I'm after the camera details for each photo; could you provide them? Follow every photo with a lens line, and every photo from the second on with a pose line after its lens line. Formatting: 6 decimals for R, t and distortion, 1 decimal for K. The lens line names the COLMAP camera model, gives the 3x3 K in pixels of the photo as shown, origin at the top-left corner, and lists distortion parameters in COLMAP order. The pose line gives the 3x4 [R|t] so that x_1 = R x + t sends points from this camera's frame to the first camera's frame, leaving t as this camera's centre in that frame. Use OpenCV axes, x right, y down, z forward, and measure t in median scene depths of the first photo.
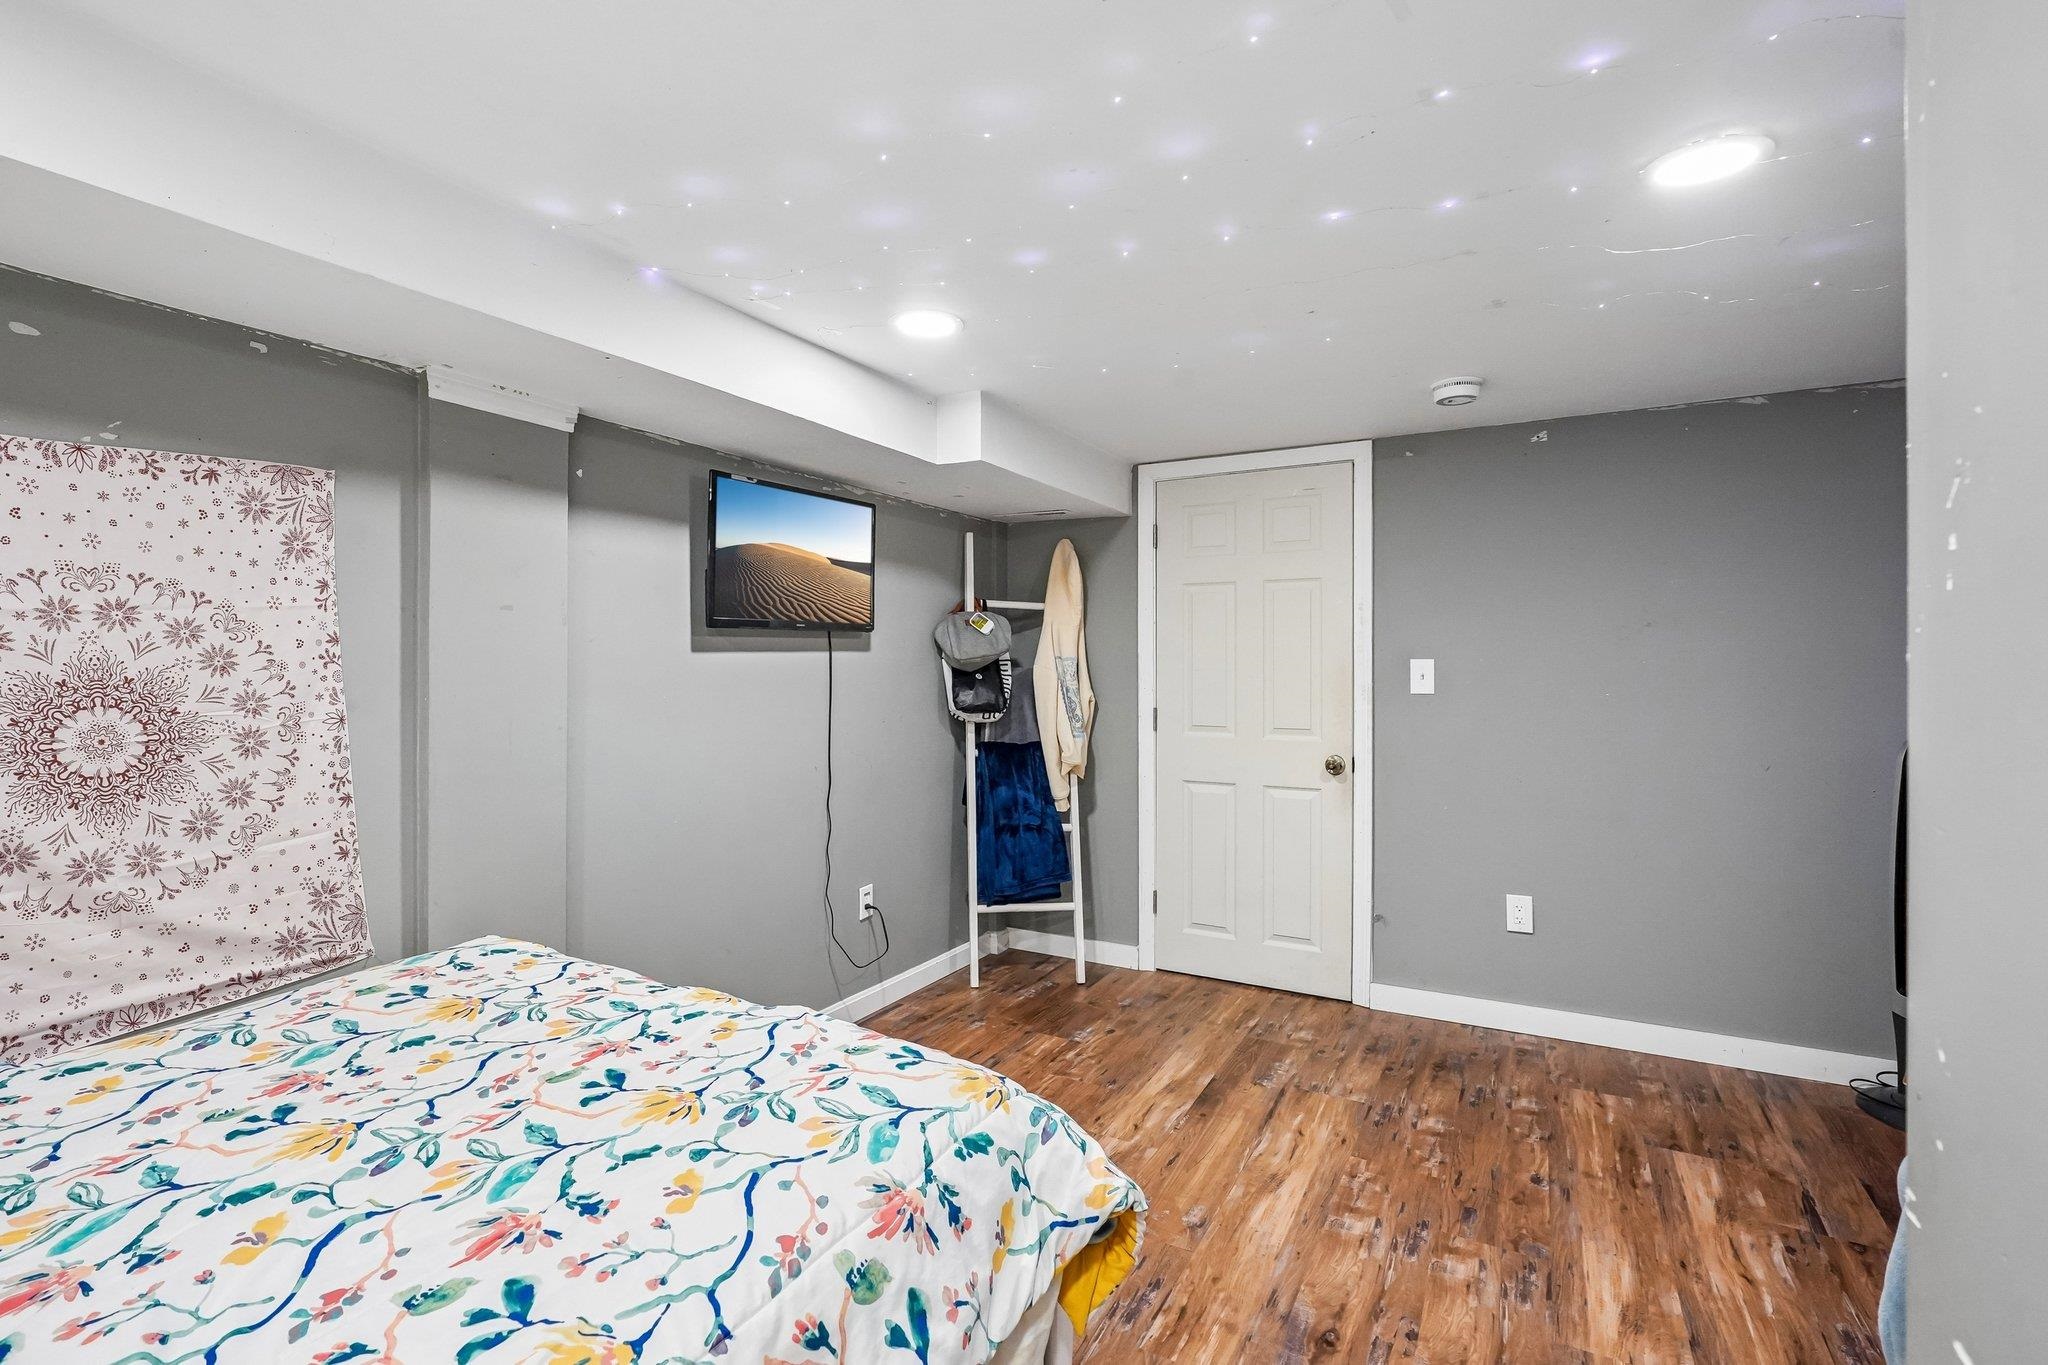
lens RADIAL K [[944.1, 0, 1029.4], [0, 944.1, 665.5], [0, 0, 1]] dist [-0.007243, 0.001482]
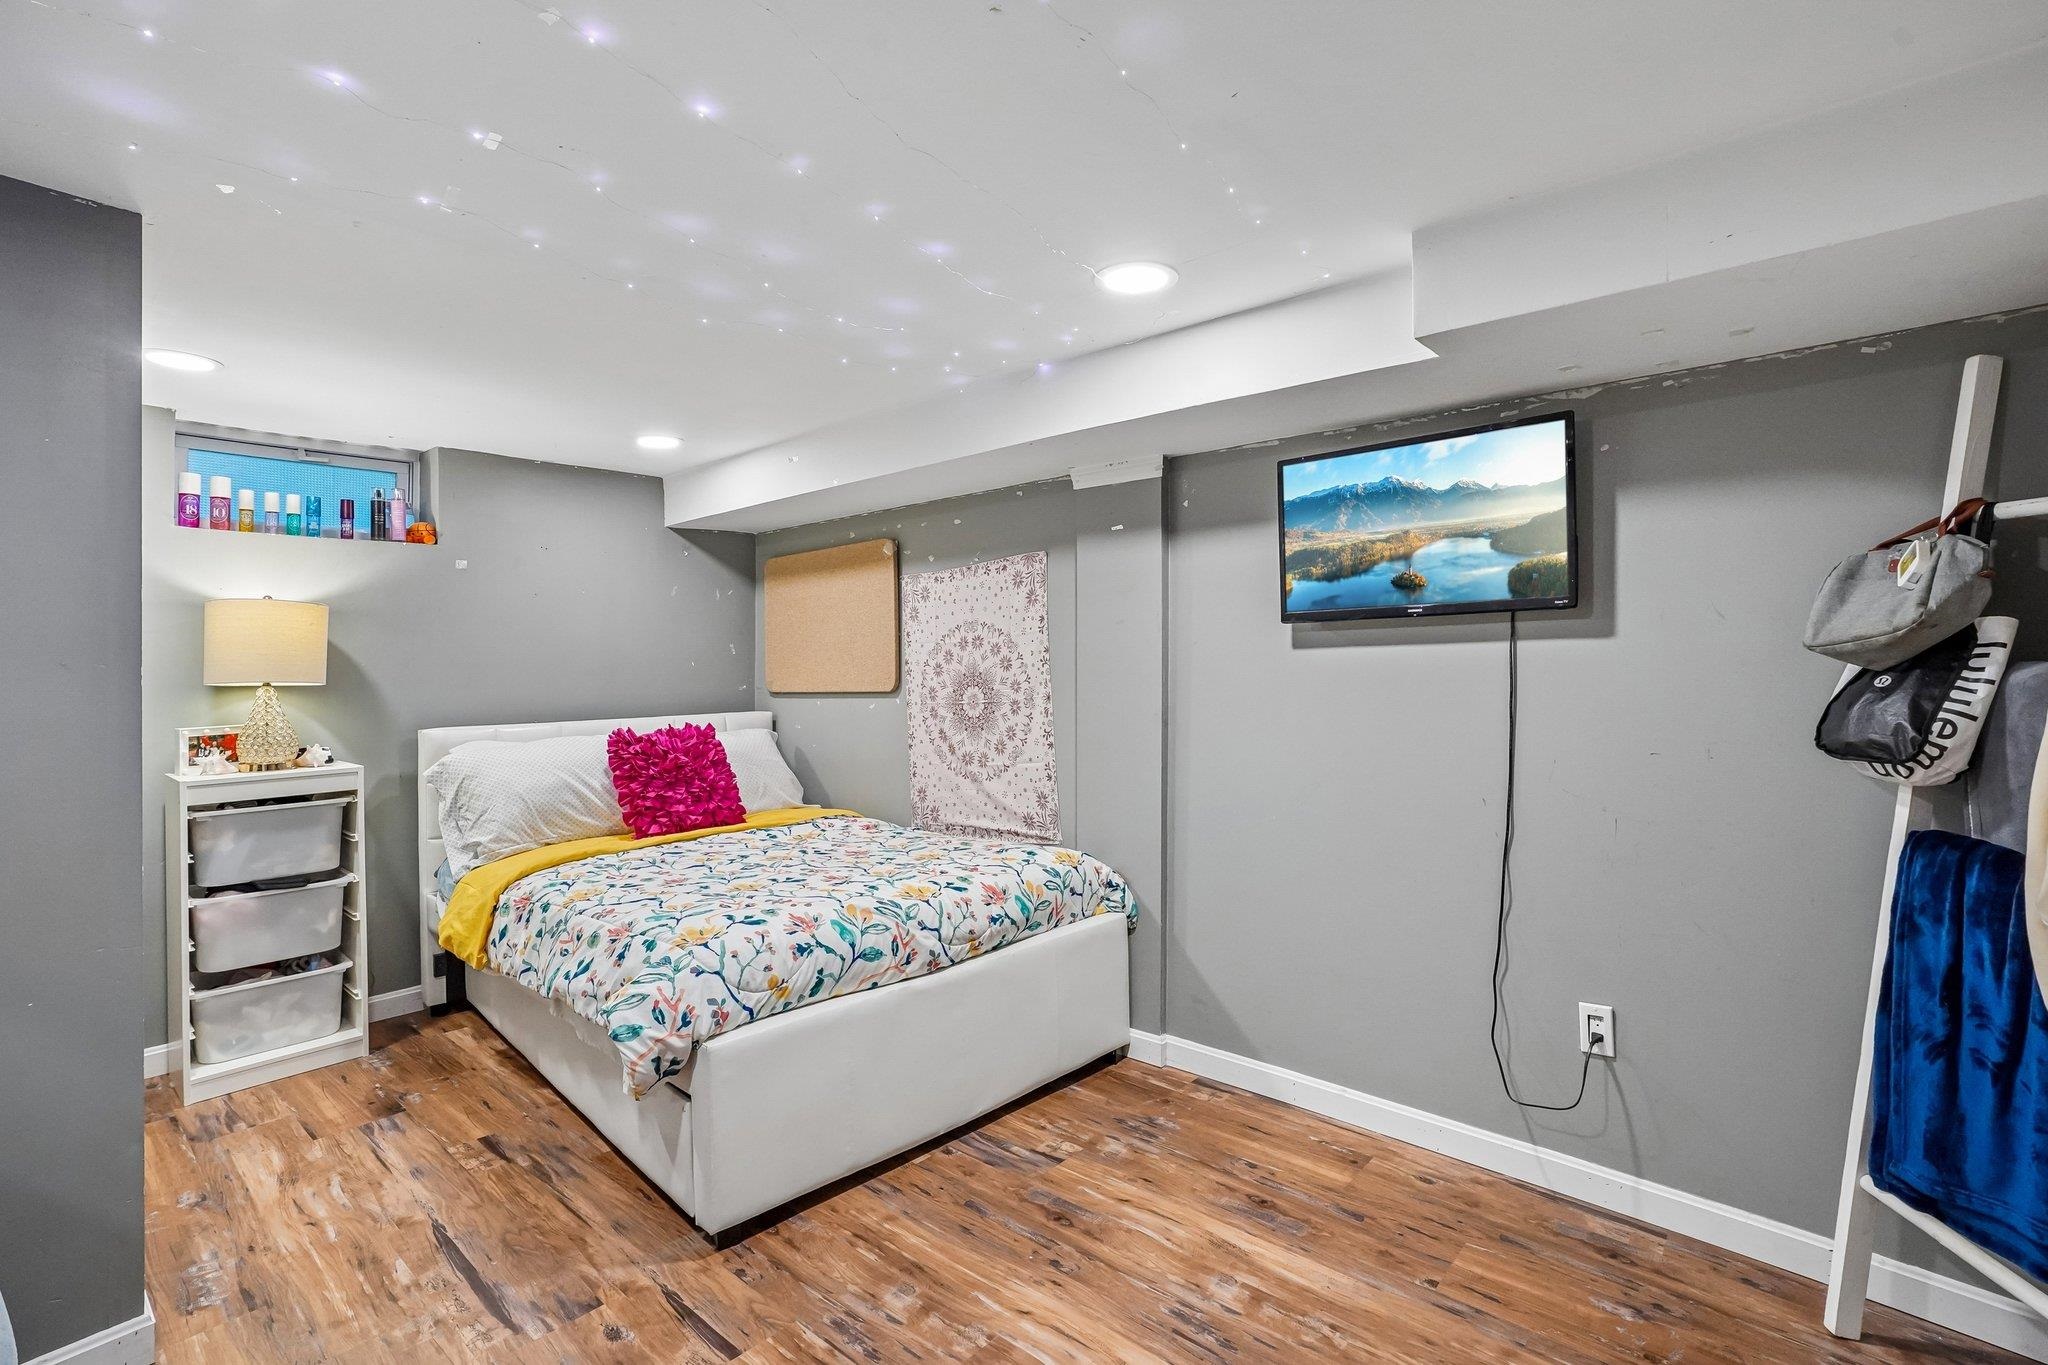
lens RADIAL K [[944.1, 0, 1029.4], [0, 944.1, 665.5], [0, 0, 1]] dist [-0.007243, 0.001482]
pose [[-0.208243, -0.005899, -0.978059, 0.961619], [0.003996, 0.999968, -0.006882, 0.012005], [0.978069, -0.005342, -0.208213, 1.364771]]
